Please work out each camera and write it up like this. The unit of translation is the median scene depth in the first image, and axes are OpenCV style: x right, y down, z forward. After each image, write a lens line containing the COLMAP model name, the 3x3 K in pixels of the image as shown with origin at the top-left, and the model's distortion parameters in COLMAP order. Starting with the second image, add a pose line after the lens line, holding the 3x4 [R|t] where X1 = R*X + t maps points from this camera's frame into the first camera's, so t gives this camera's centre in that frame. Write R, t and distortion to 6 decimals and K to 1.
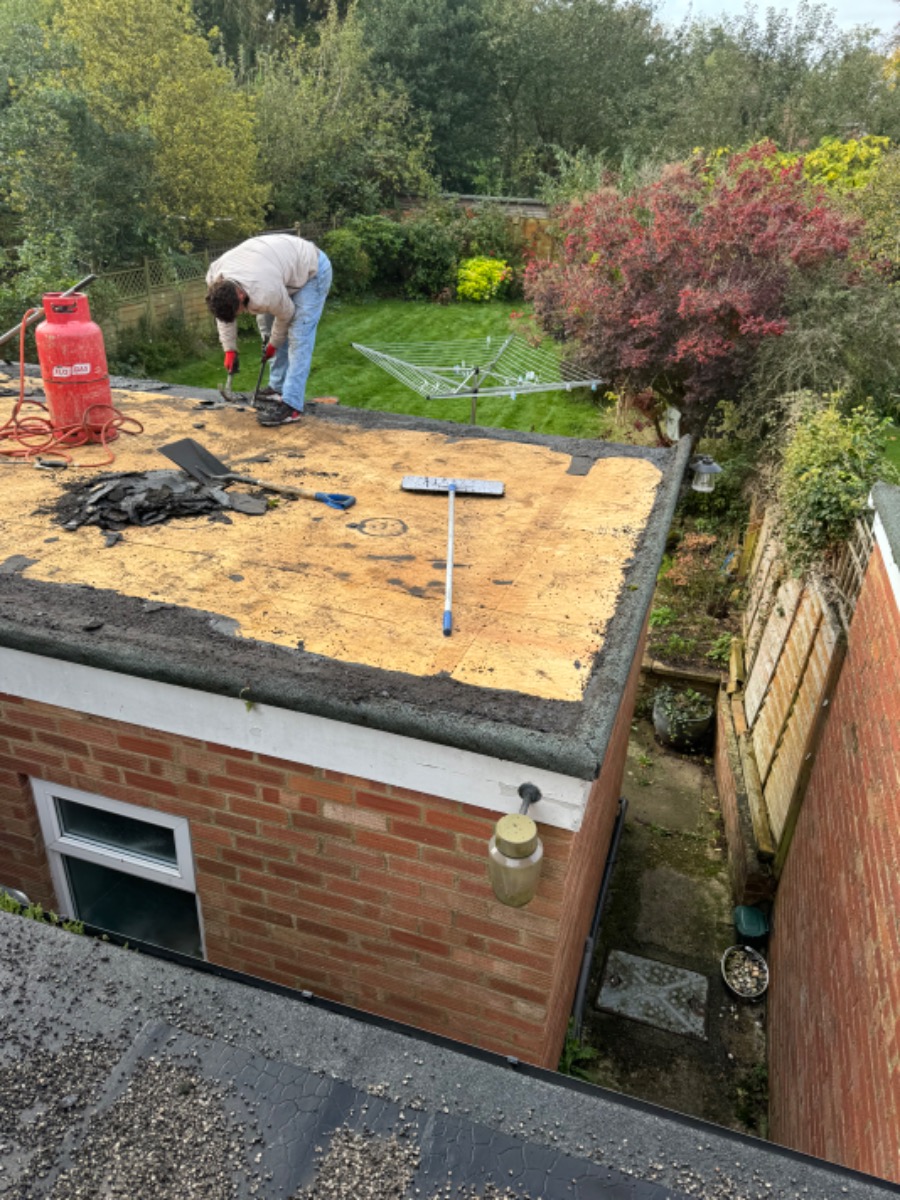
lens RADIAL K [[869.2, 0, 450.0], [0, 869.2, 600.0], [0, 0, 1]] dist [0.002447, -0.003611]
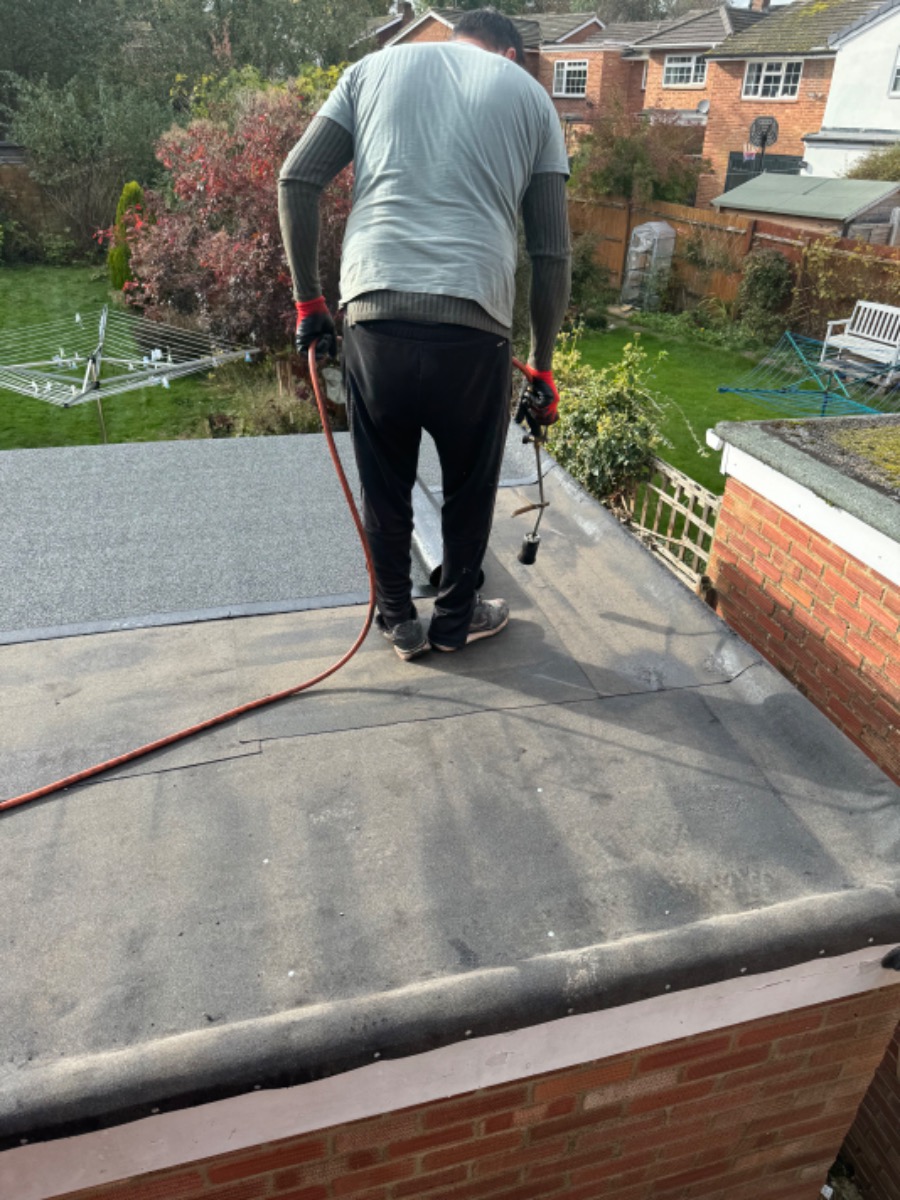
lens RADIAL K [[869.2, 0, 450.0], [0, 869.2, 600.0], [0, 0, 1]] dist [0.002447, -0.003611]
pose [[0.841968, -0.280530, 0.460861, -0.209265], [0.251625, 0.959781, 0.124521, -0.111901], [-0.477258, 0.011122, 0.878693, 0.230211]]
